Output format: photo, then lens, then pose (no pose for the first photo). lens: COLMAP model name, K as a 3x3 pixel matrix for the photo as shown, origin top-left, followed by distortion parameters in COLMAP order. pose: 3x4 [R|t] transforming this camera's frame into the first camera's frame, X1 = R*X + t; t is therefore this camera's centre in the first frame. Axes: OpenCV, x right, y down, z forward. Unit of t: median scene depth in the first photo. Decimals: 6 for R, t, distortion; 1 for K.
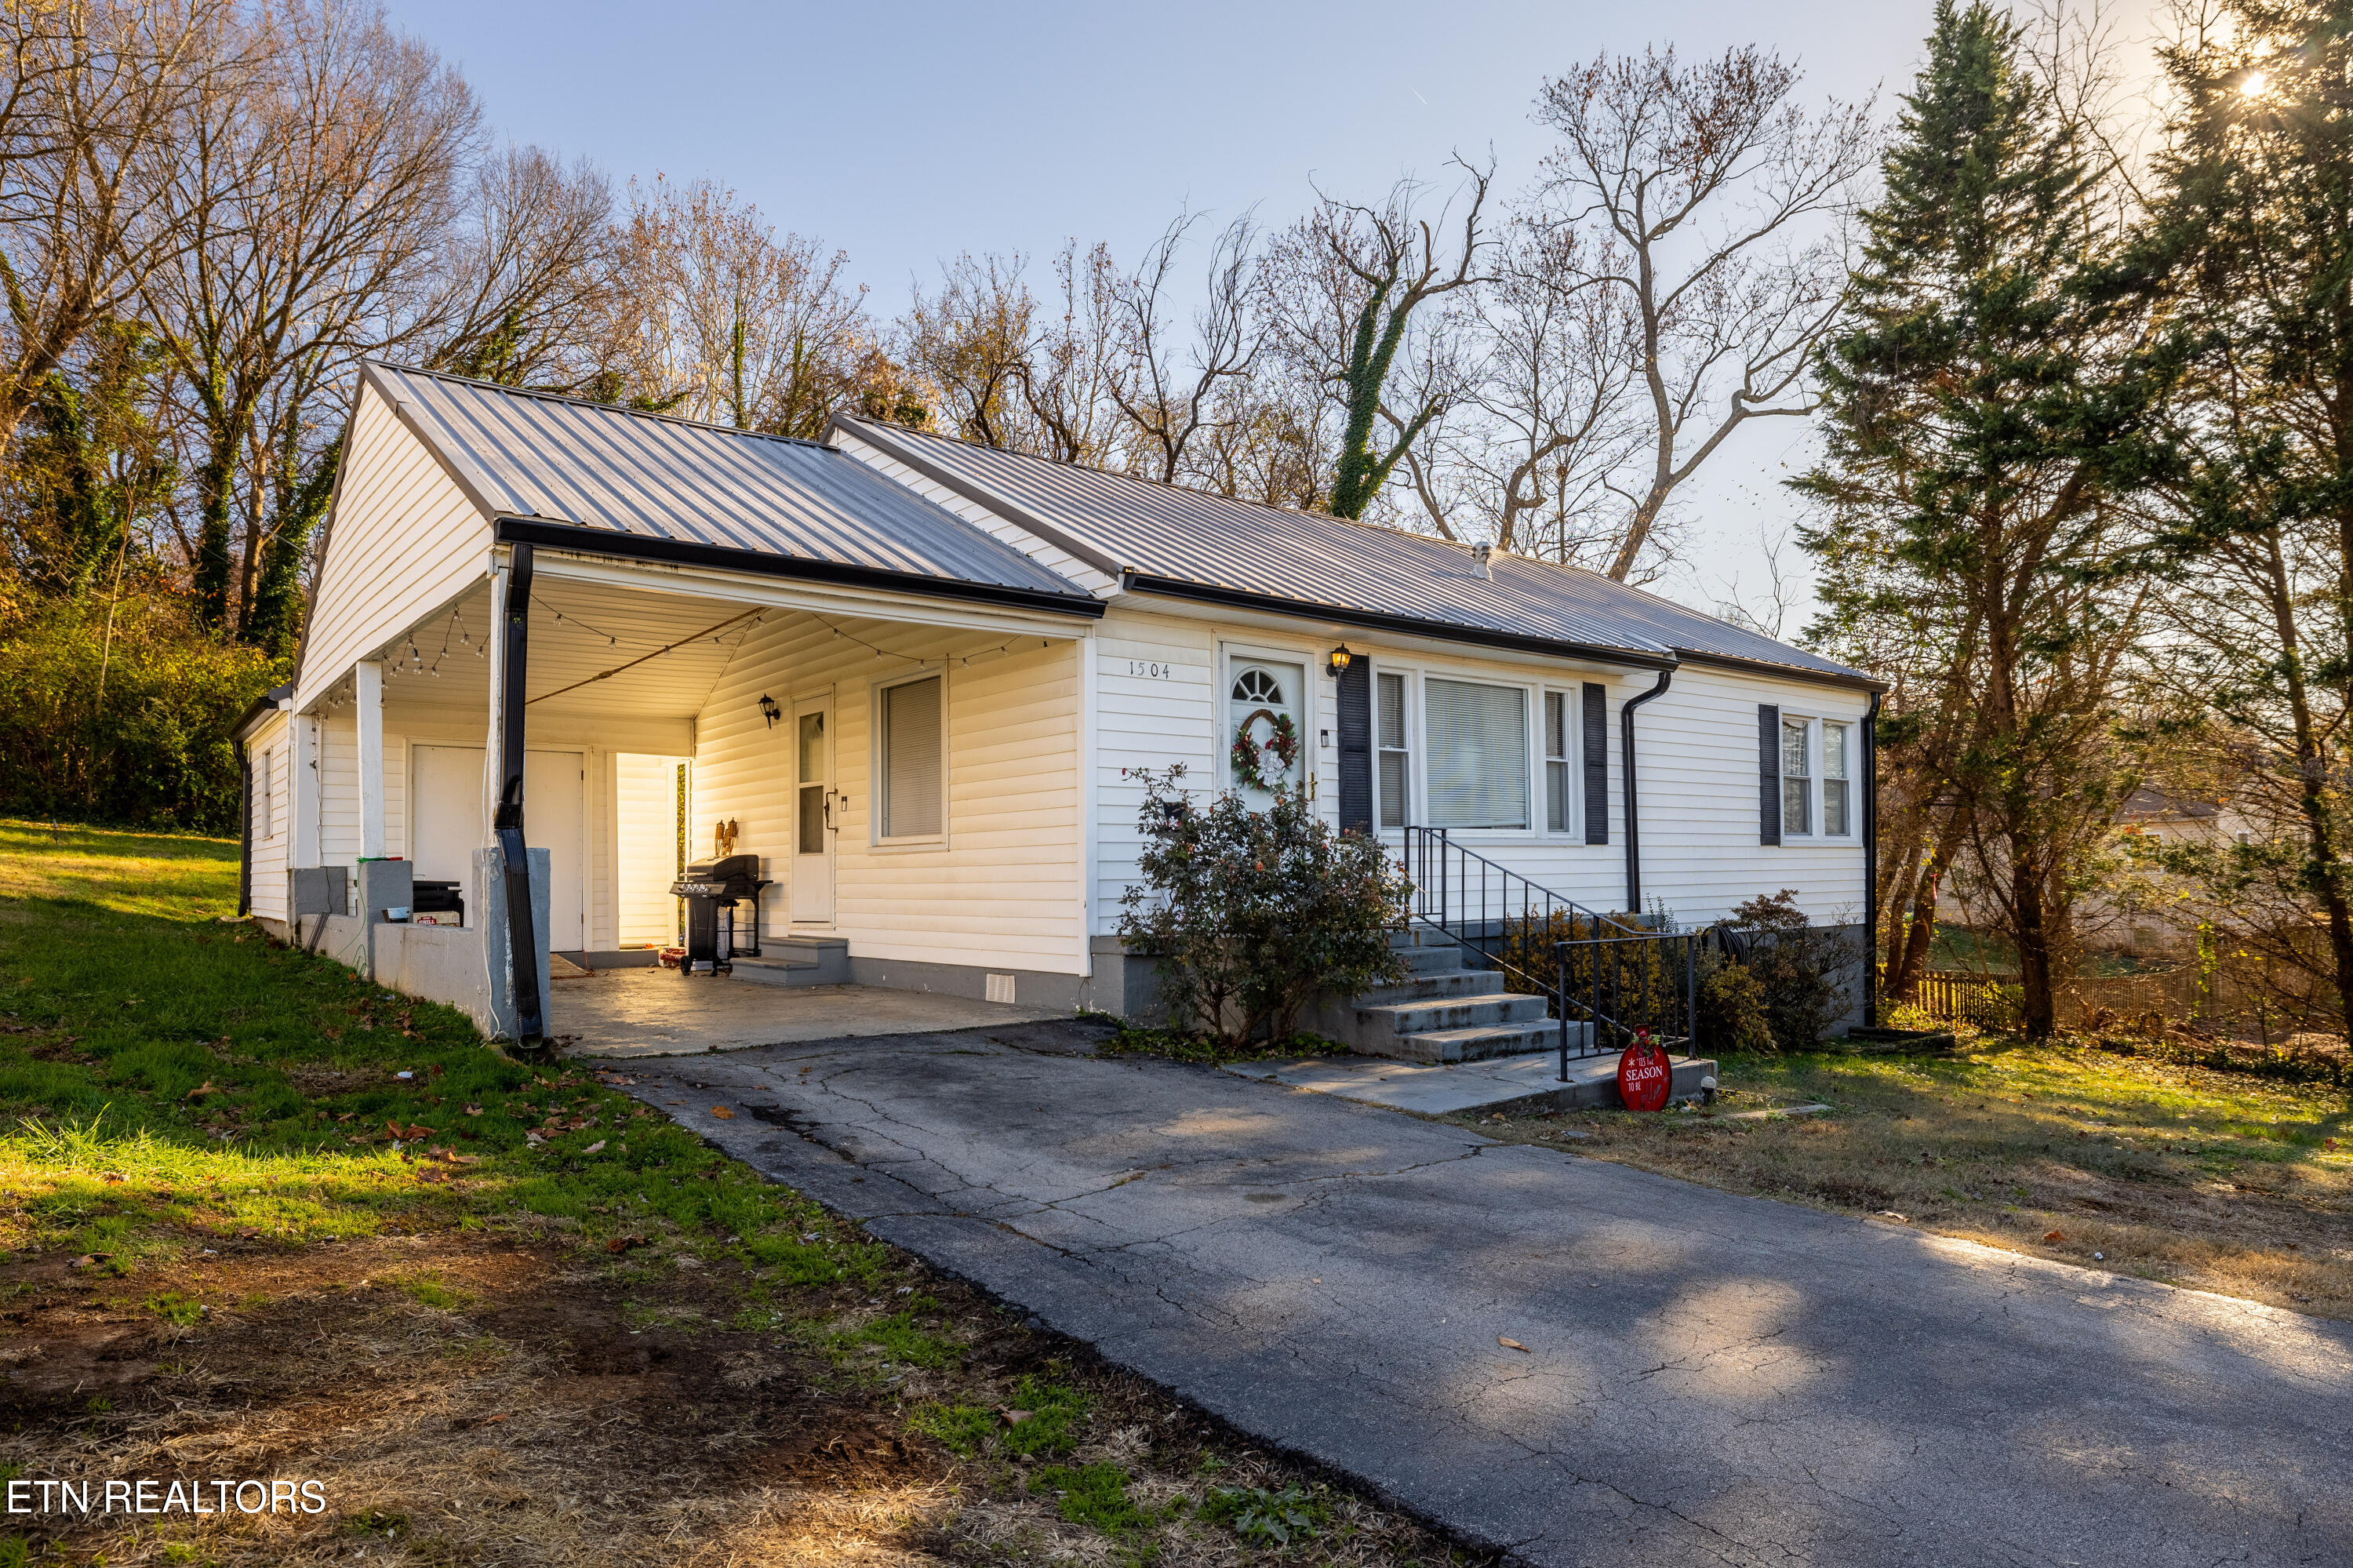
lens RADIAL K [[1403.3, 0, 1176.8], [0, 1403.3, 837.9], [0, 0, 1]] dist [0.000711, 0.000194]
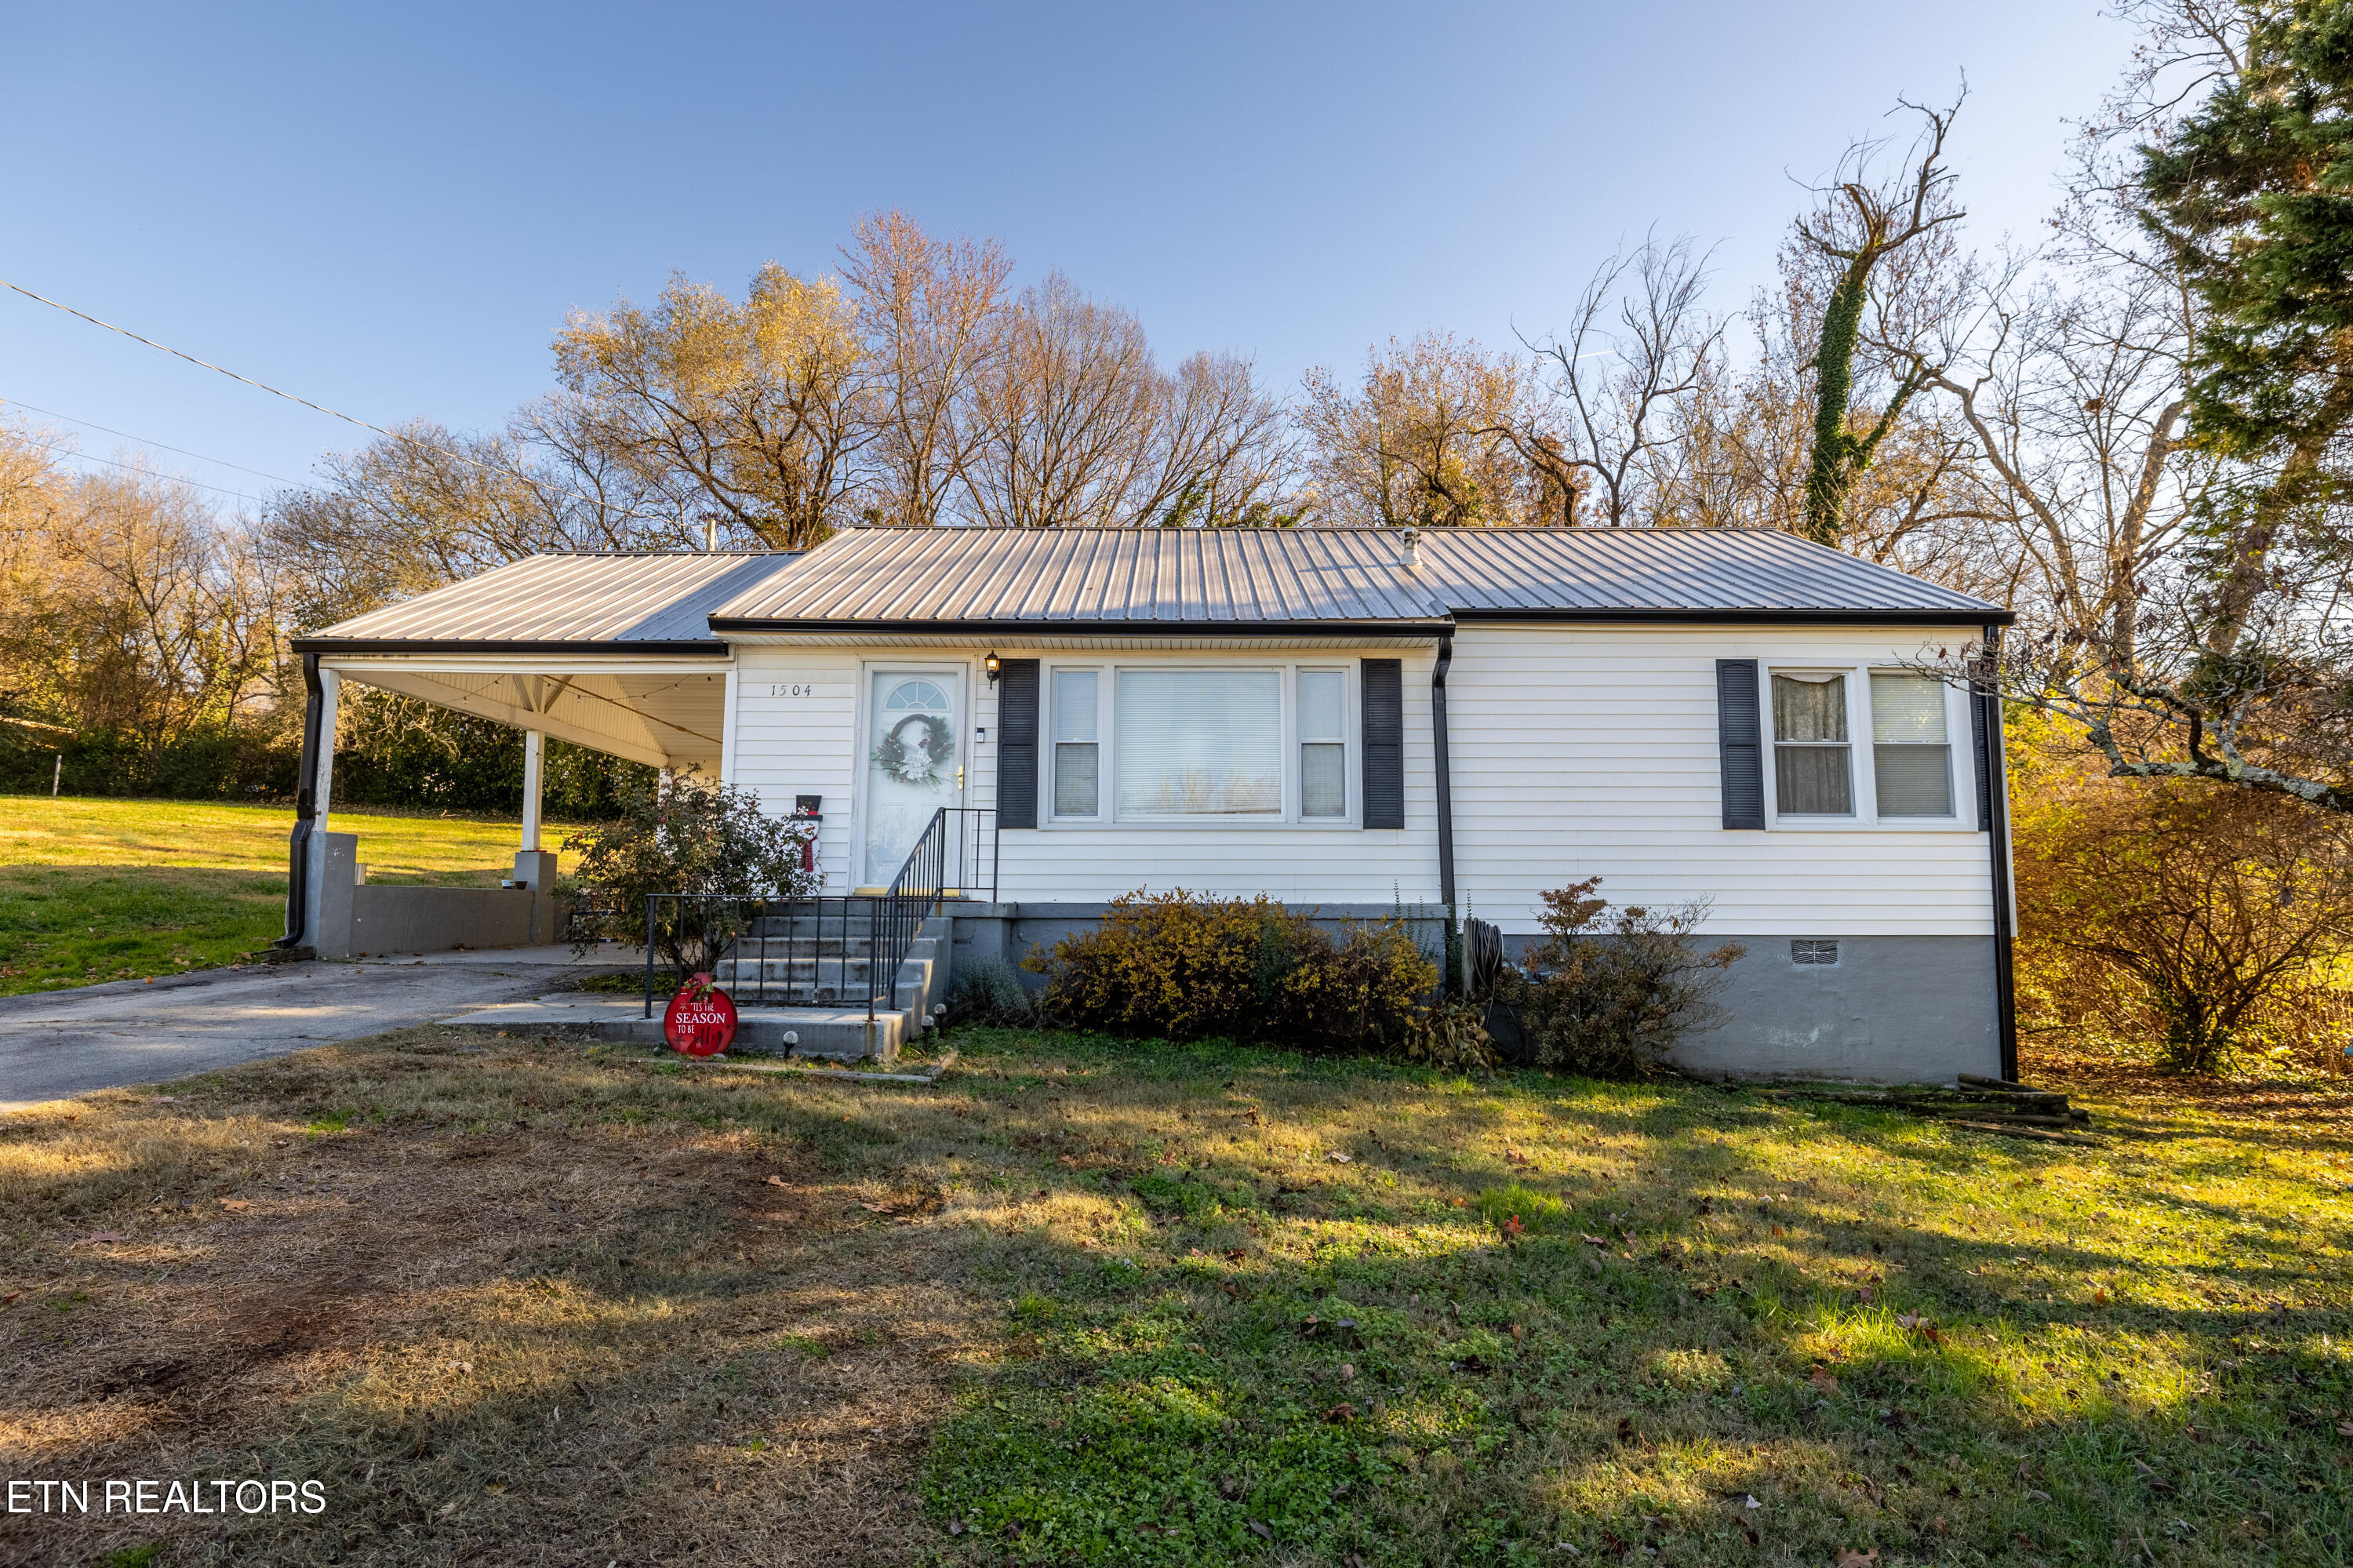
lens RADIAL K [[1213.8, 0, 1177.2], [0, 1213.8, 783.0], [0, 0, 1]] dist [-0.000301, -0.000045]
pose [[0.784879, -0.050936, -0.617552, 0.690518], [0.004764, 0.997082, -0.076186, 0.034993], [0.619630, 0.056855, 0.782832, 0.281283]]
